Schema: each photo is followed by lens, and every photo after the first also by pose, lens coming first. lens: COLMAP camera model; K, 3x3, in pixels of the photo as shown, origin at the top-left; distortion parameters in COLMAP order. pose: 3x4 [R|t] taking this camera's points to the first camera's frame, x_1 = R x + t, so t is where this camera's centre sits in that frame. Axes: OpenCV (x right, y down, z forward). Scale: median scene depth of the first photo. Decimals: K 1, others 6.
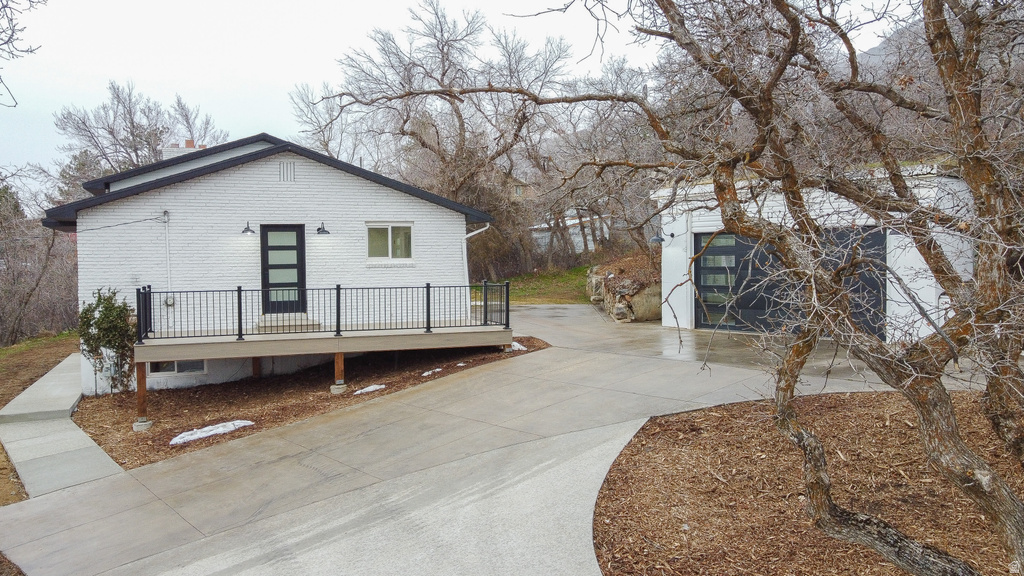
lens RADIAL K [[789.8, 0, 512.0], [0, 789.8, 288.0], [0, 0, 1]] dist [0.000154, 0.035545]
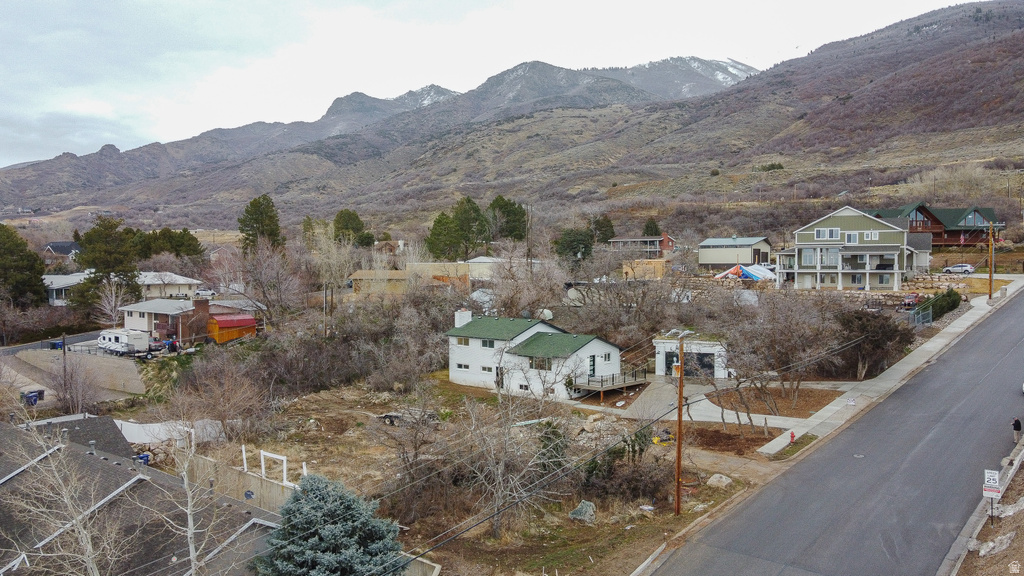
lens RADIAL K [[784.7, 0, 512.0], [0, 784.7, 288.0], [0, 0, 1]] dist [0.003574, 0.032542]
pose [[0.884529, 0.001896, 0.466482, -2.488316], [0.004458, 0.999912, -0.012518, -0.370150], [-0.466464, 0.013152, 0.884442, -2.327008]]
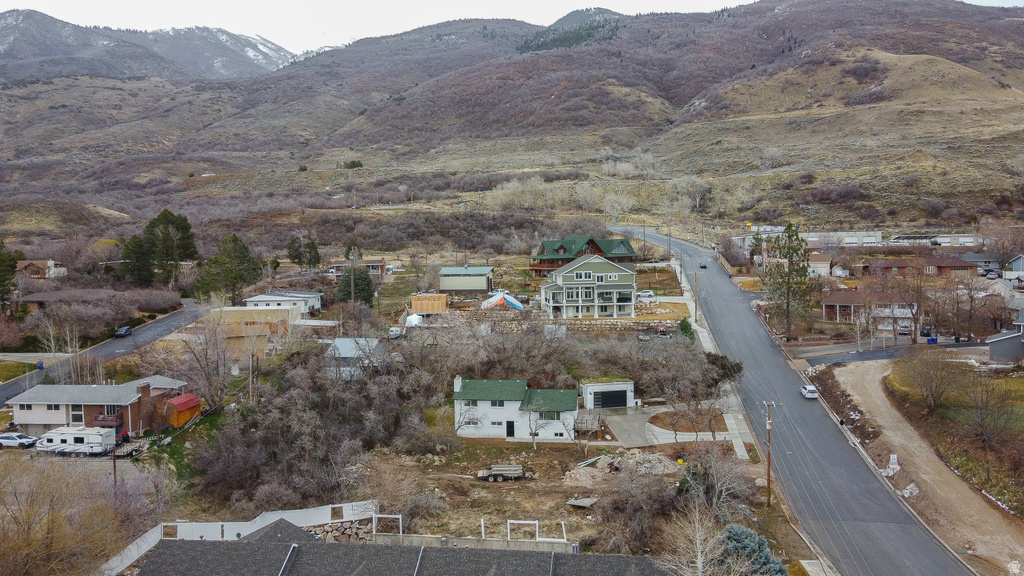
lens RADIAL K [[789.8, 0, 512.0], [0, 789.8, 288.0], [0, 0, 1]] dist [0.000154, 0.035545]
pose [[0.486827, -0.044515, 0.872364, -5.213691], [0.043306, 0.998702, 0.026795, -1.041052], [-0.872424, 0.024734, 0.488123, -1.313743]]
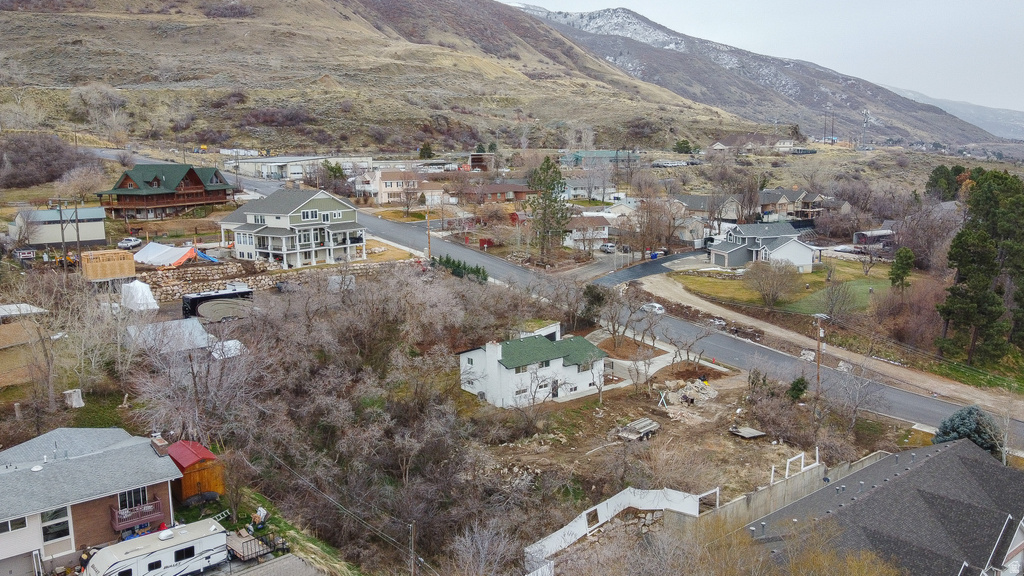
lens RADIAL K [[836.7, 0, 535.8], [0, 836.7, 285.0], [0, 0, 1]] dist [0.002267, 0.051532]
pose [[-0.333960, -0.130437, 0.933519, -5.289547], [0.052518, 0.986266, 0.156595, -1.387824], [-0.941123, 0.101323, -0.322523, 2.992488]]
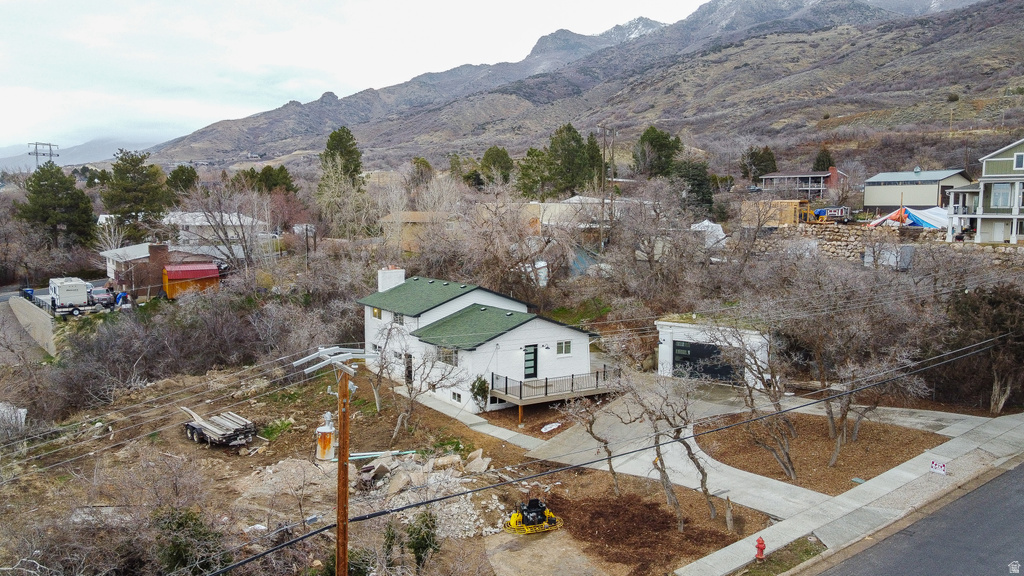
lens RADIAL K [[799.6, 0, 512.0], [0, 799.6, 288.0], [0, 0, 1]] dist [0.000007, 0.035341]
pose [[0.974252, -0.002158, 0.225451, -0.929289], [-0.011410, 0.998201, 0.058859, -0.414235], [-0.225173, -0.059916, 0.972475, -1.505974]]
